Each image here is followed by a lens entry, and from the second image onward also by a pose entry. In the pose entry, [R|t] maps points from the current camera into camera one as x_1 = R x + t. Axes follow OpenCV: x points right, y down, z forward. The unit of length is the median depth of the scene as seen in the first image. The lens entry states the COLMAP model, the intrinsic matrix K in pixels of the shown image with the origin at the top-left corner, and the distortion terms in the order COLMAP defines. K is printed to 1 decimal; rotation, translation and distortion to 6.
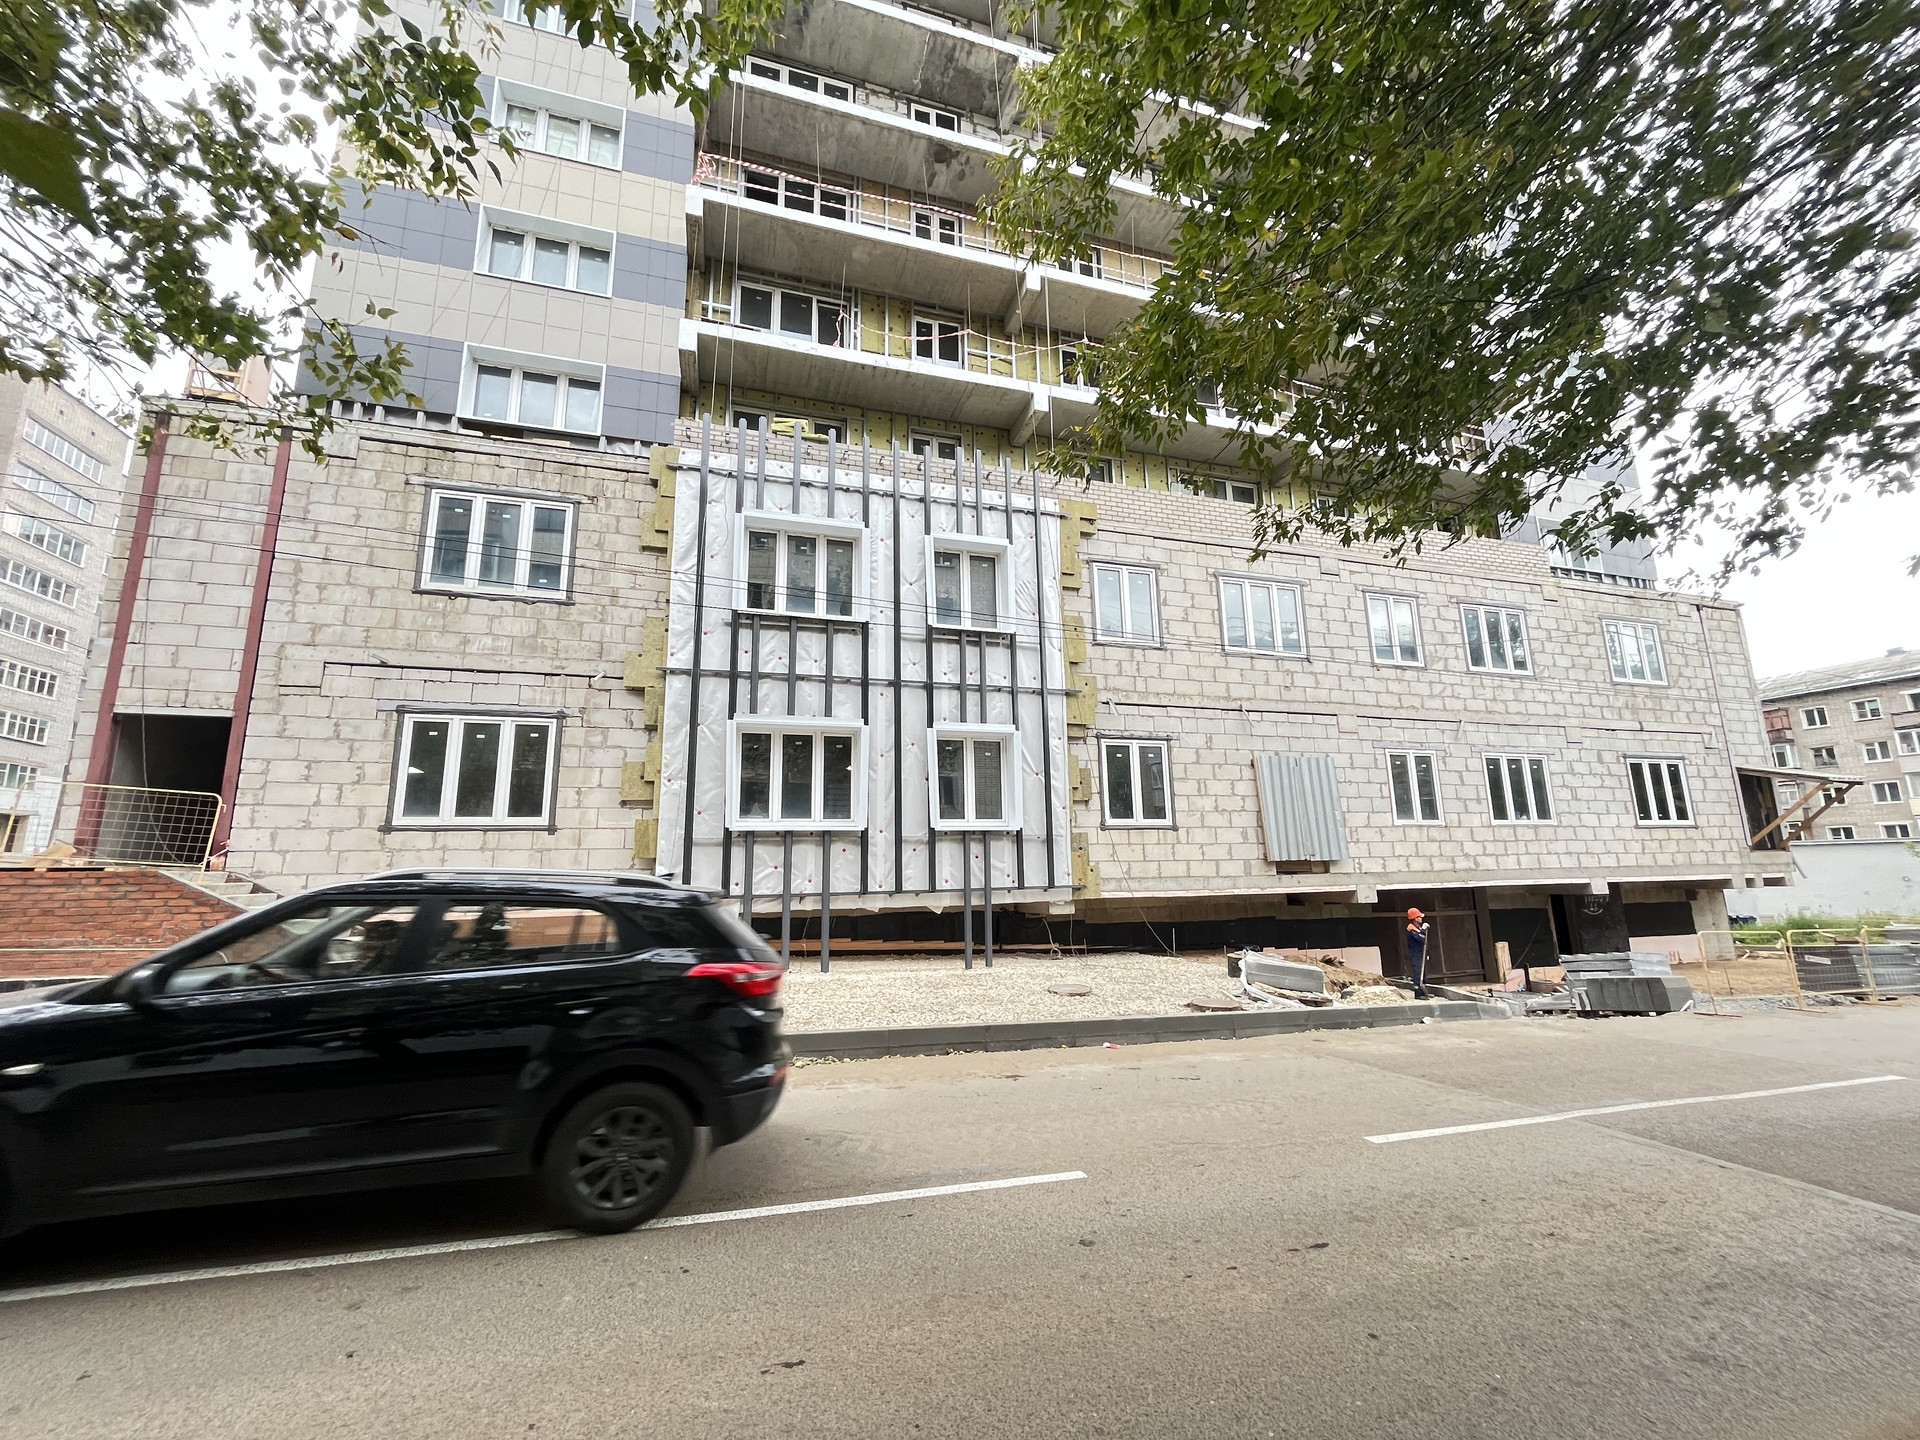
lens RADIAL K [[766.8, 0, 967.7], [0, 766.8, 724.0], [0, 0, 1]] dist [-0.001899, -0.001990]
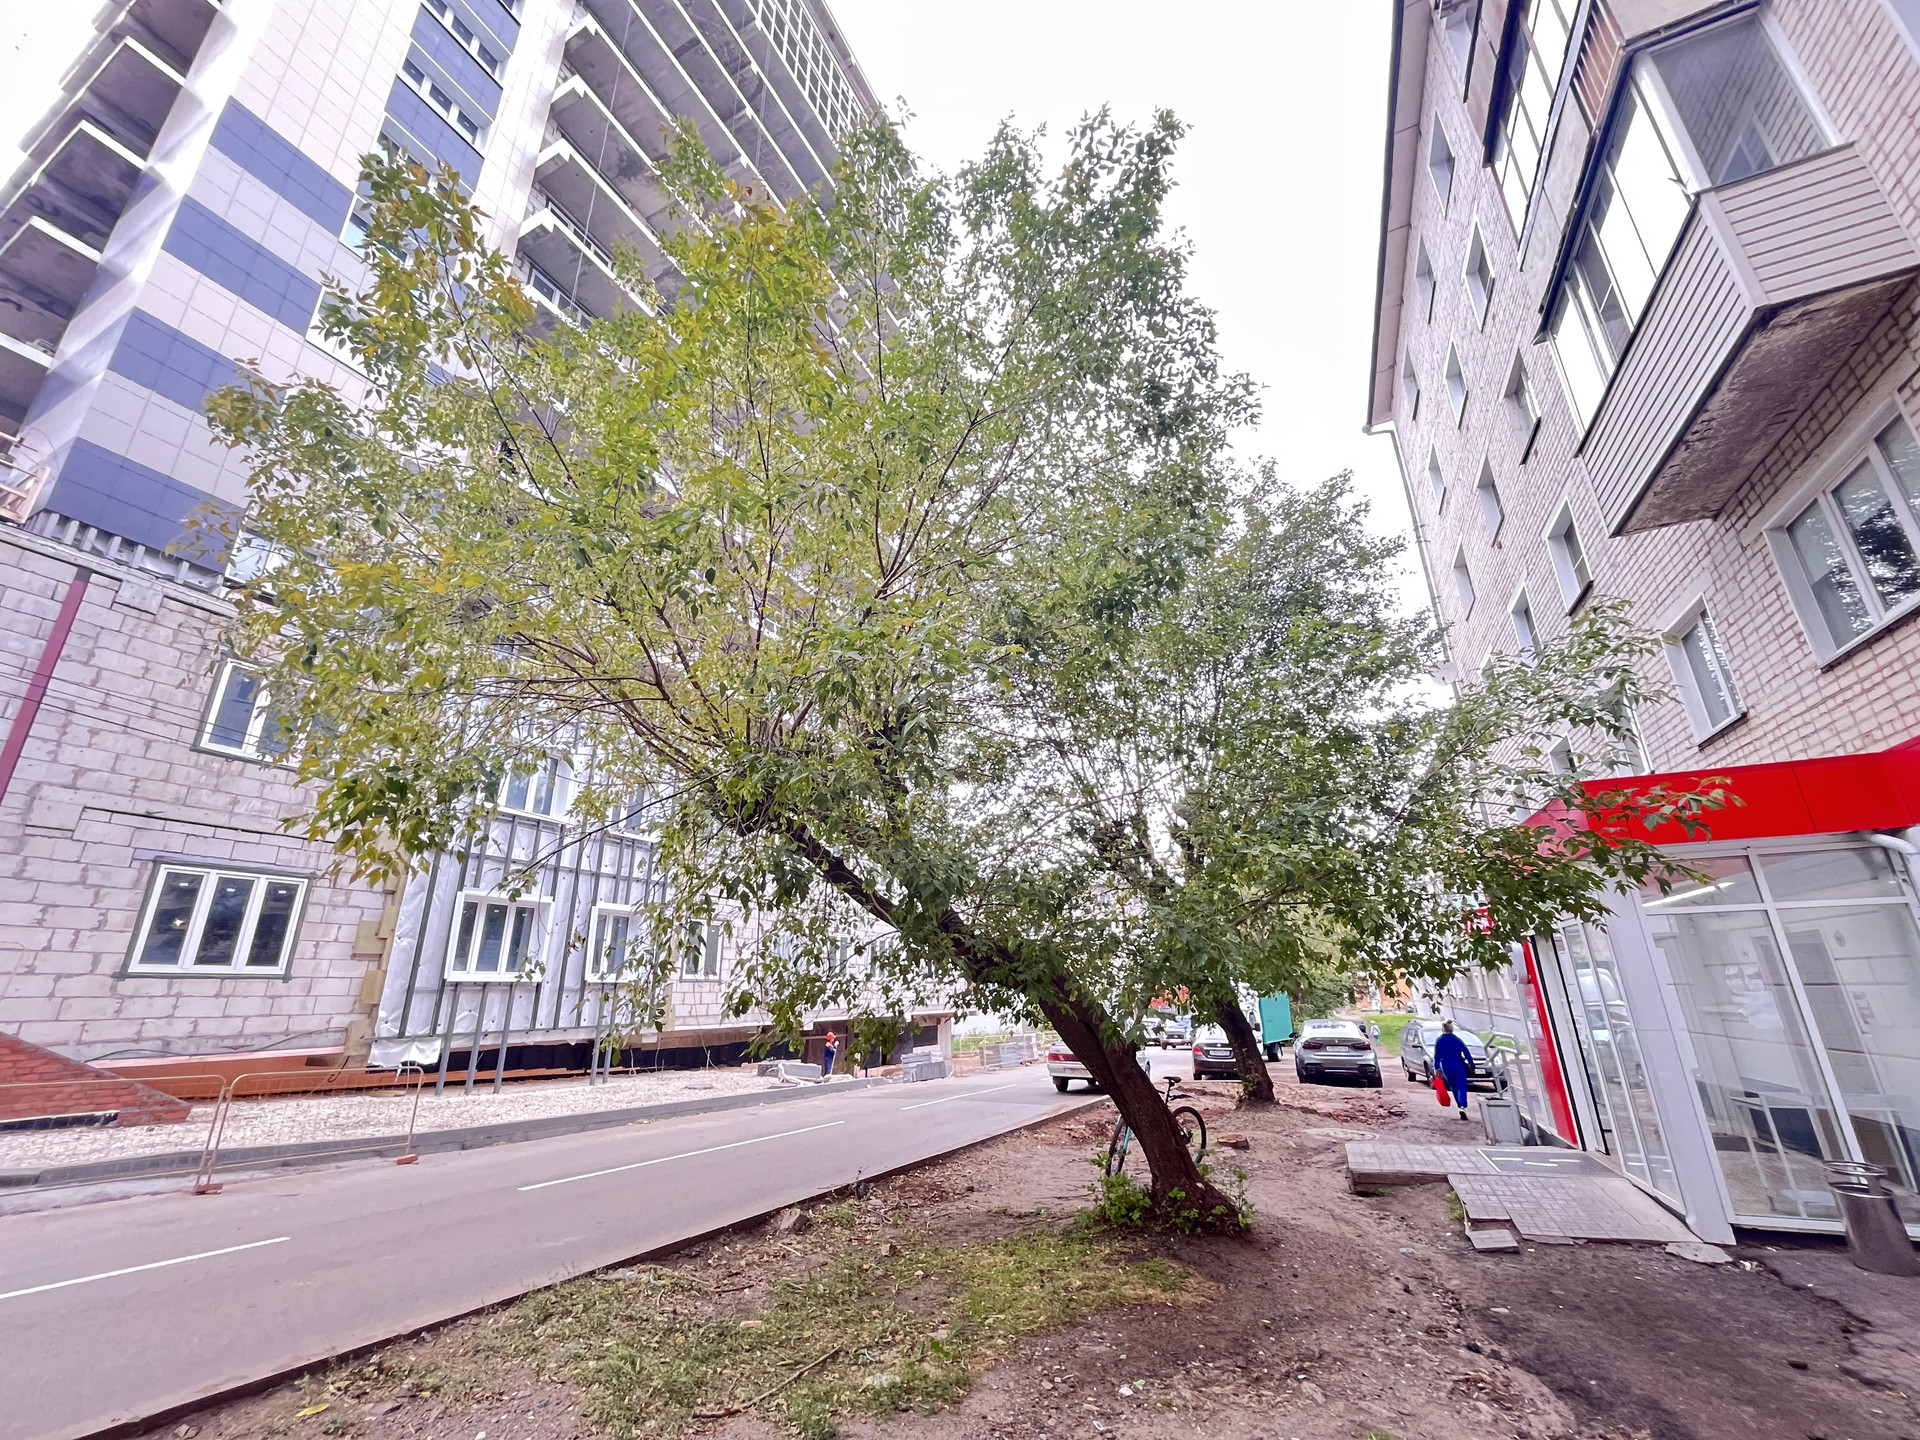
lens RADIAL K [[766.8, 0, 967.7], [0, 766.8, 724.0], [0, 0, 1]] dist [-0.001899, -0.001990]
pose [[0.674540, 0.249776, 0.694699, -0.698474], [-0.131762, 0.966648, -0.219616, -0.107733], [-0.726384, 0.056605, 0.684954, -0.521249]]
